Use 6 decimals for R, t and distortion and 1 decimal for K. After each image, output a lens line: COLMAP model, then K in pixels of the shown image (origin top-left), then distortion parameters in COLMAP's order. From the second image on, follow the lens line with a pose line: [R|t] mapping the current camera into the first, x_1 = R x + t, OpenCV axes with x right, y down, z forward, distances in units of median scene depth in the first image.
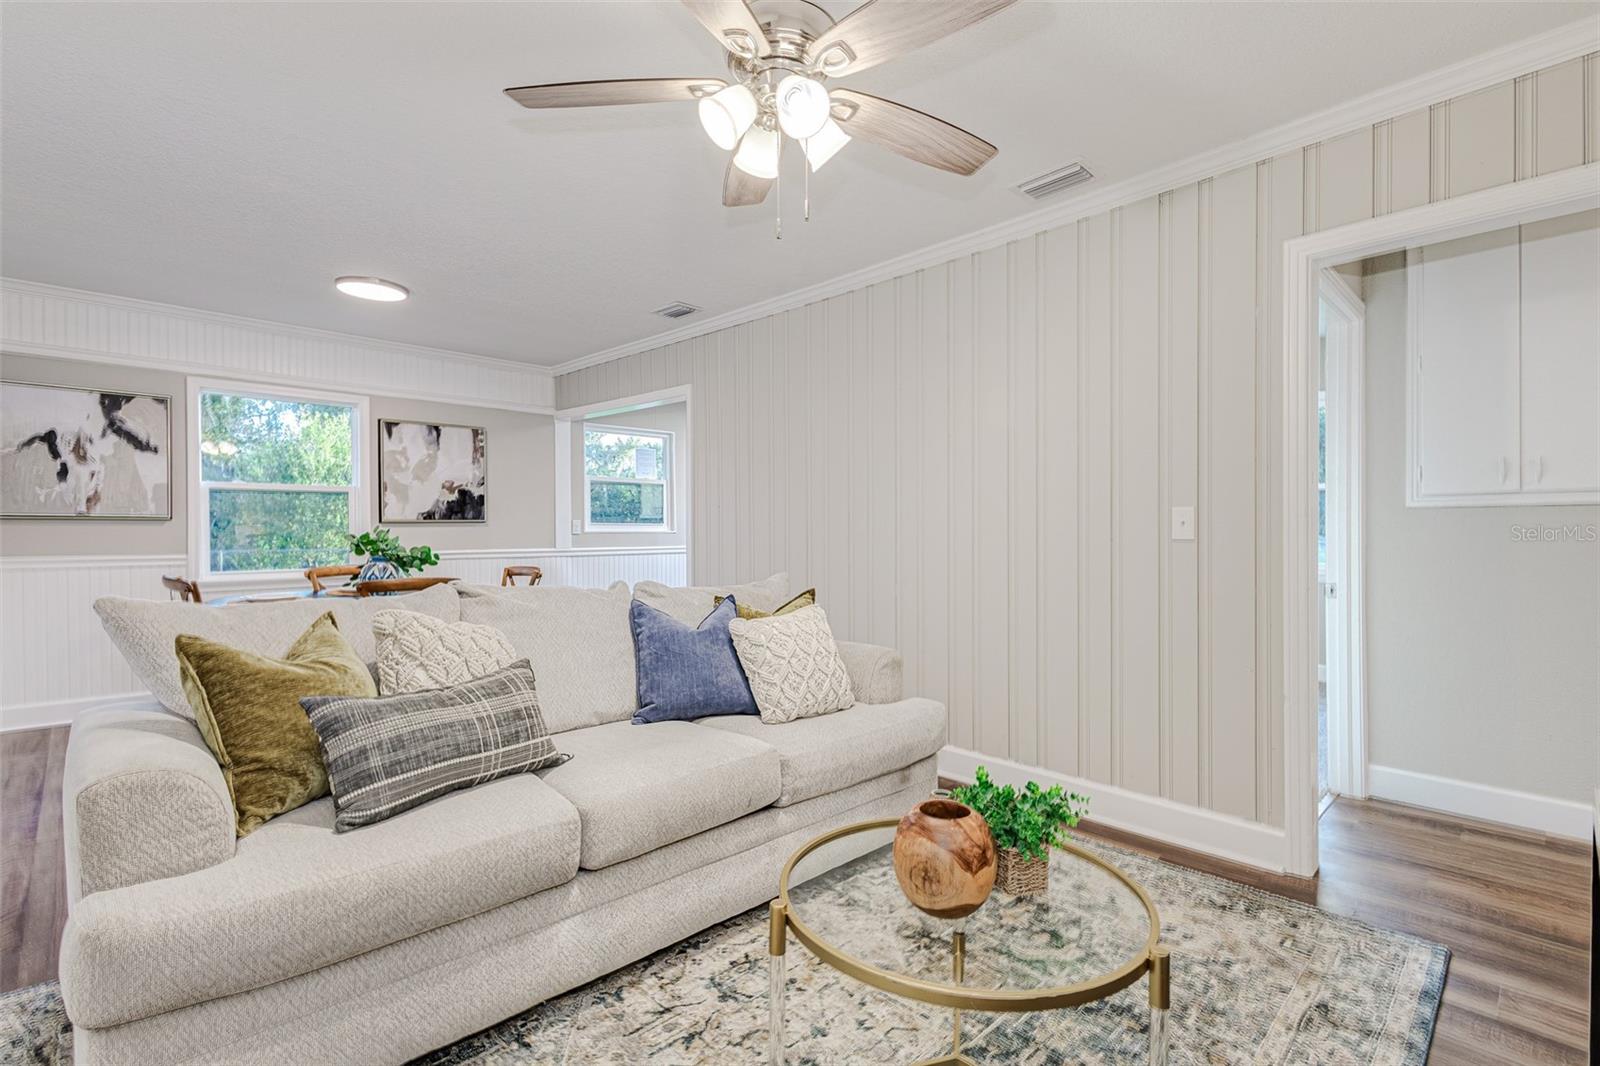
lens RADIAL K [[755.3, 0, 804.3], [0, 755.3, 532.4], [0, 0, 1]] dist [0.021163, -0.003246]
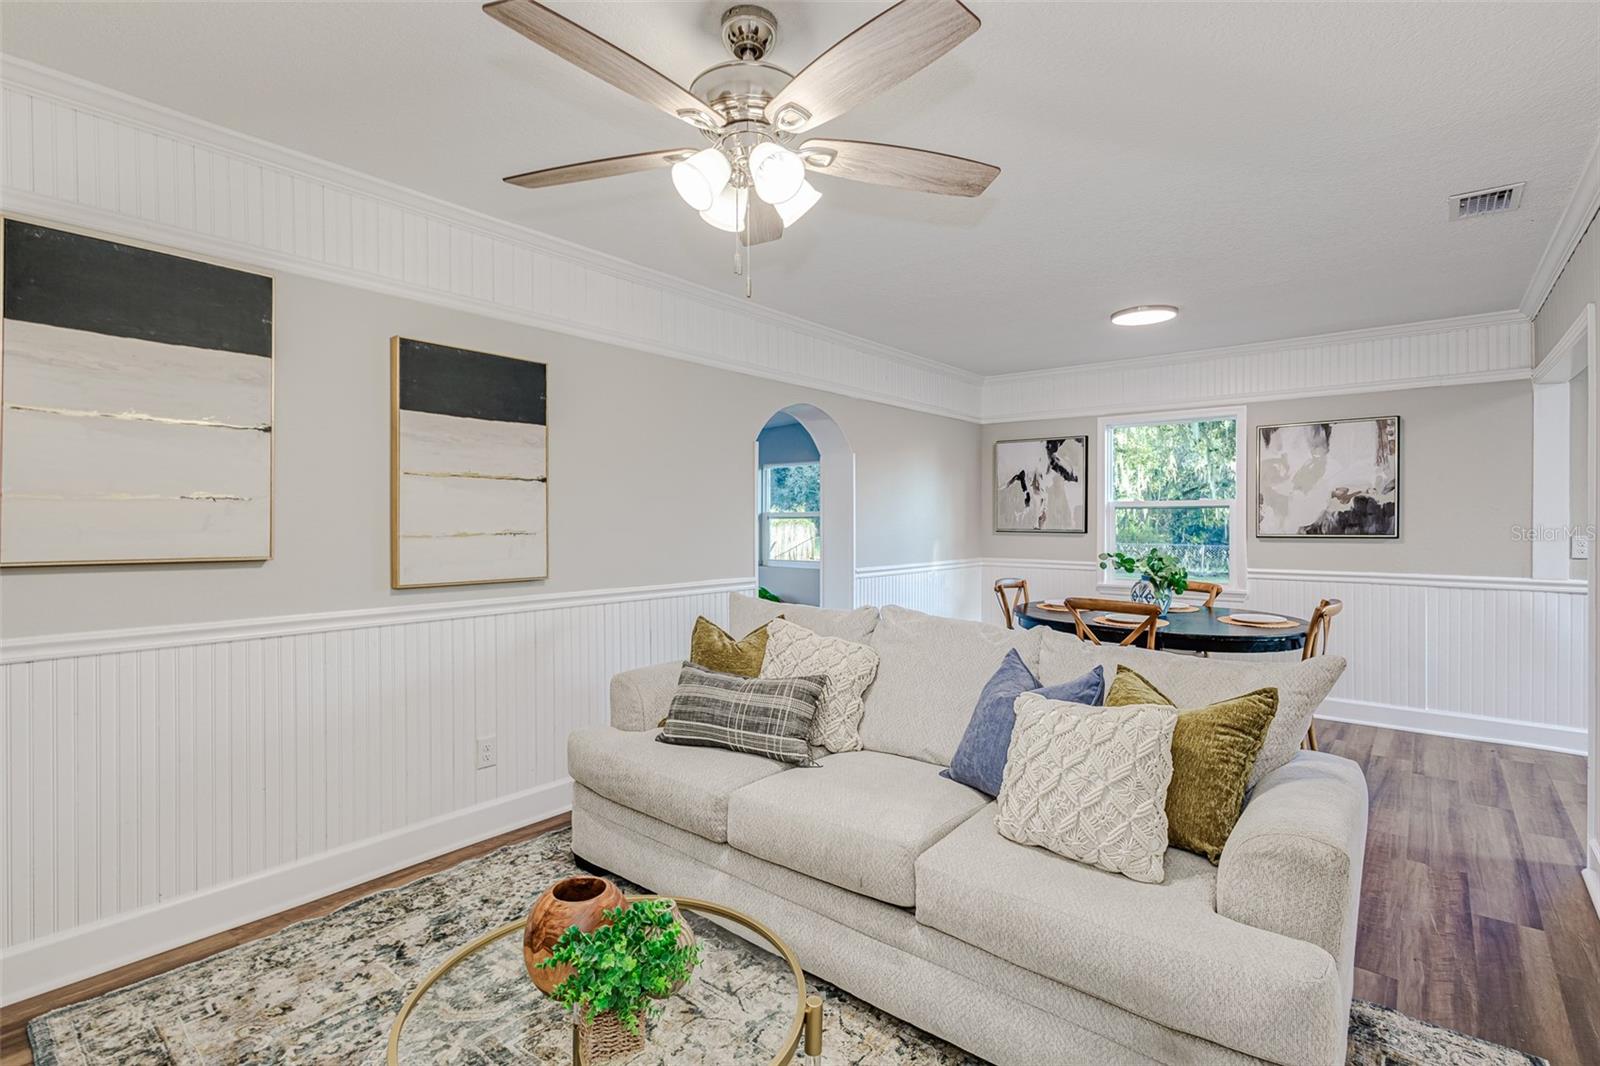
lens RADIAL K [[755.3, 0, 781.0], [0, 755.3, 526.8], [0, 0, 1]] dist [0.021163, -0.003246]
pose [[0.097010, 0.011864, -0.995213, 0.376058], [-0.005168, 0.999921, 0.011416, -0.037948], [0.995270, 0.004036, 0.097064, 0.370225]]
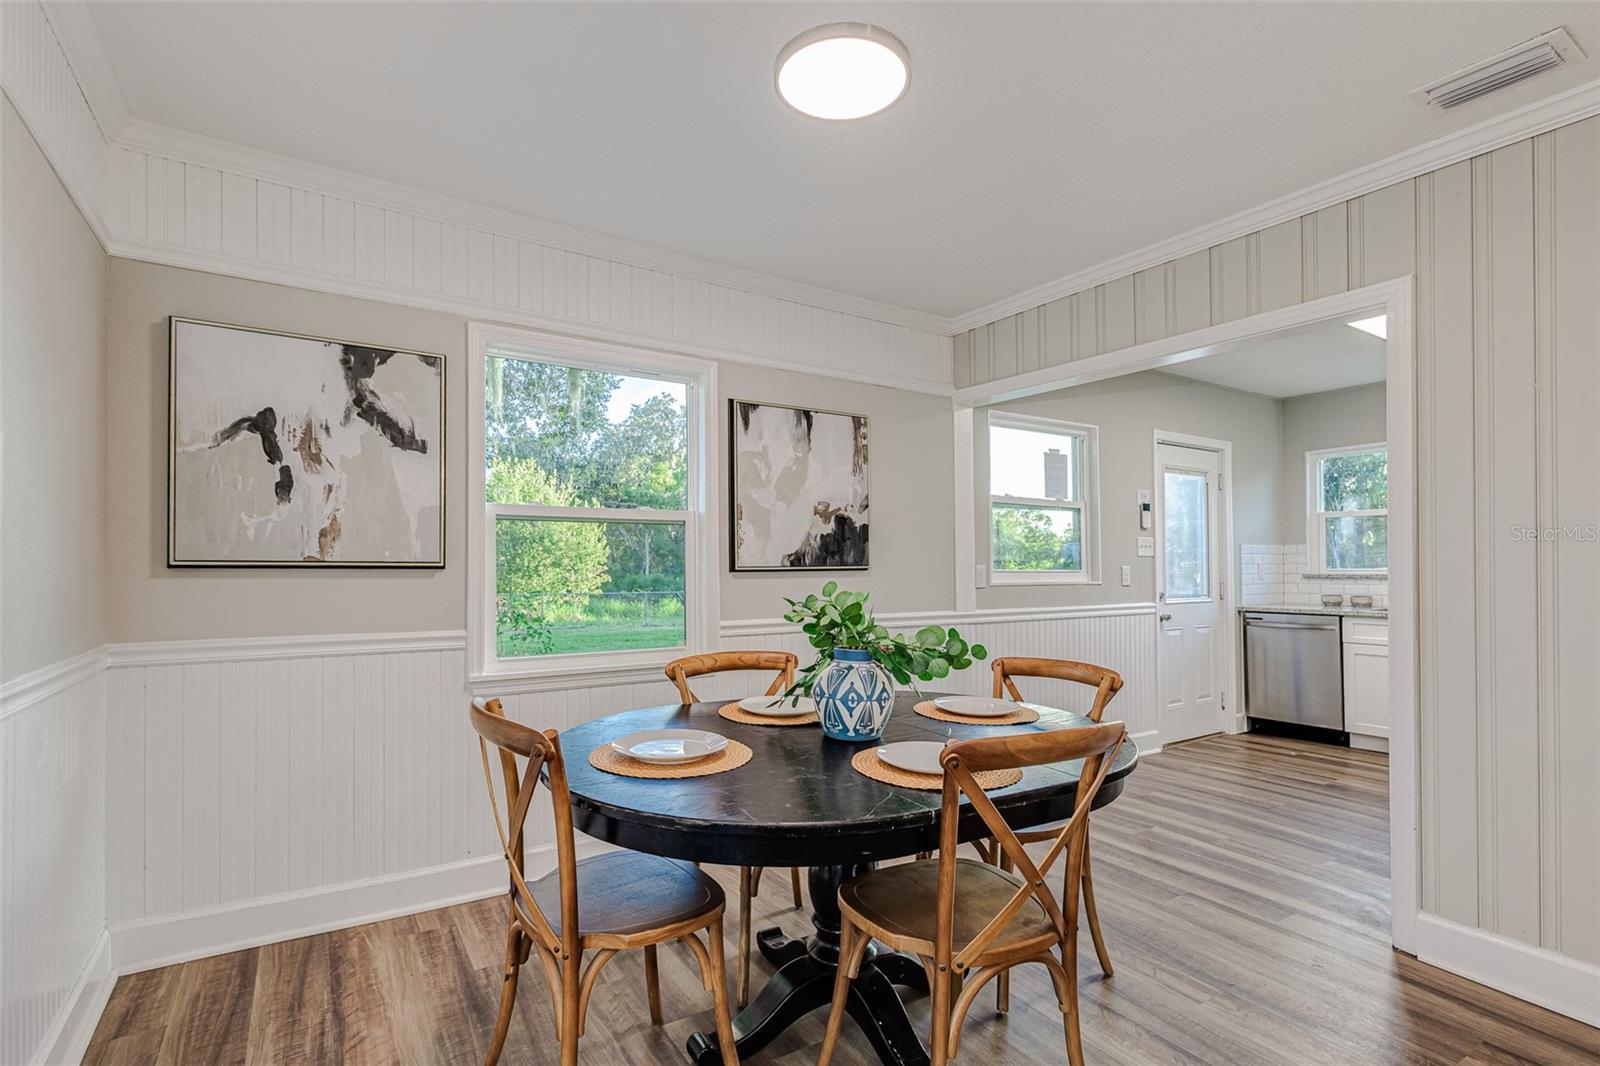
lens RADIAL K [[755.3, 0, 792.8], [0, 755.3, 561.2], [0, 0, 1]] dist [0.021163, -0.003246]
pose [[0.981162, -0.001880, -0.193179, -0.456439], [-0.000910, 0.999897, -0.014350, -0.013656], [0.193186, 0.014255, 0.981059, 0.487030]]
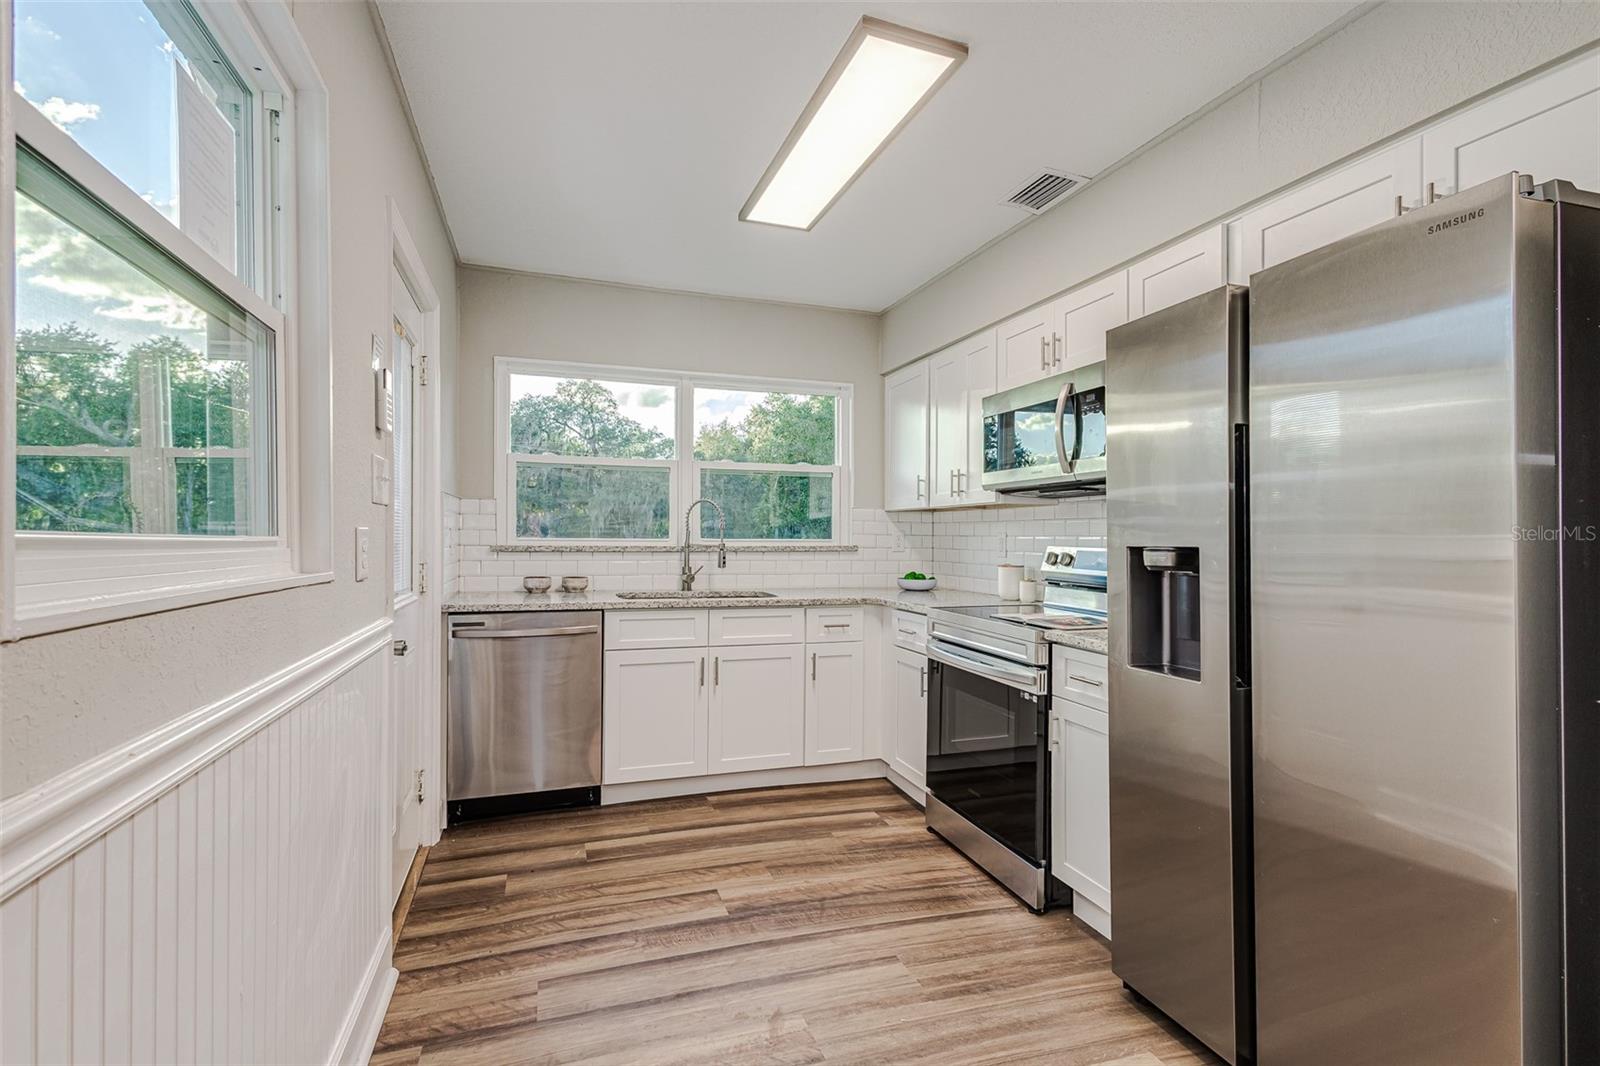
lens RADIAL K [[755.3, 0, 819.2], [0, 755.3, 545.9], [0, 0, 1]] dist [0.021163, -0.003246]
pose [[0.420680, -0.004126, 0.907200, -0.449024], [-0.002703, 0.999980, 0.005802, -0.015827], [-0.907205, -0.004893, 0.420660, 1.189851]]
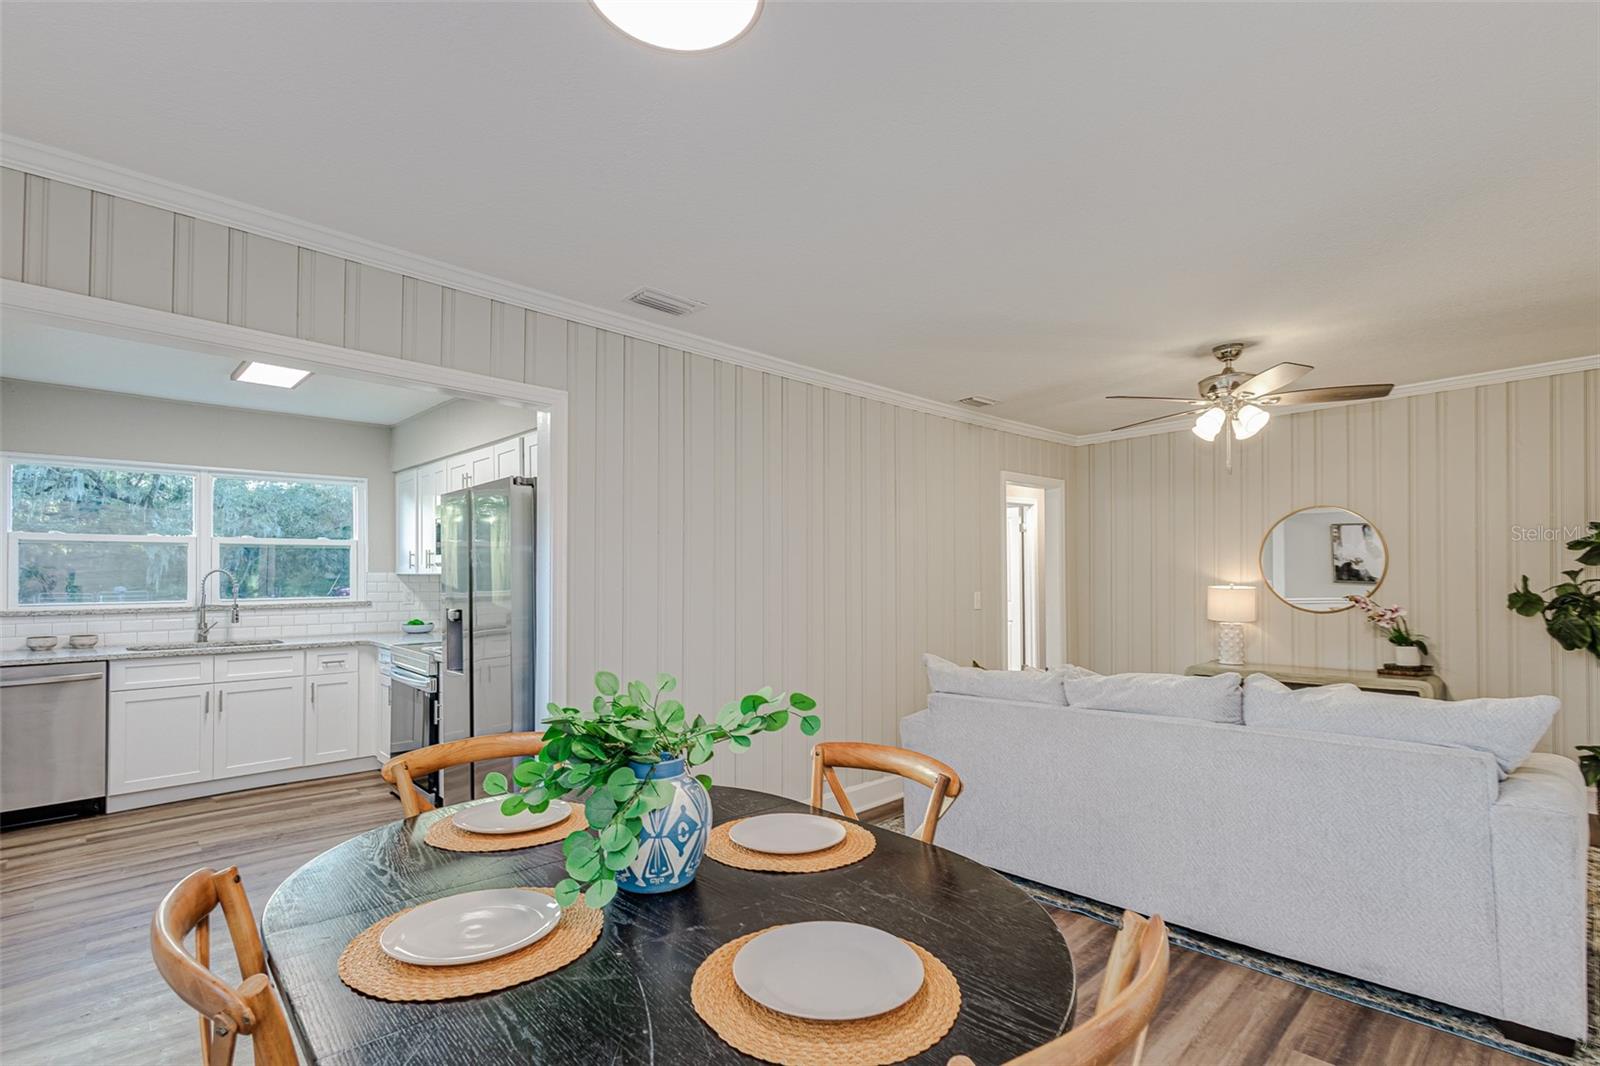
lens RADIAL K [[755.3, 0, 803.0], [0, 755.3, 564.1], [0, 0, 1]] dist [0.021163, -0.003246]
pose [[0.018889, 0.013061, 0.999736, -0.792412], [0.010659, 0.999855, -0.013264, -0.045600], [-0.999765, 0.010907, 0.018747, 0.826643]]
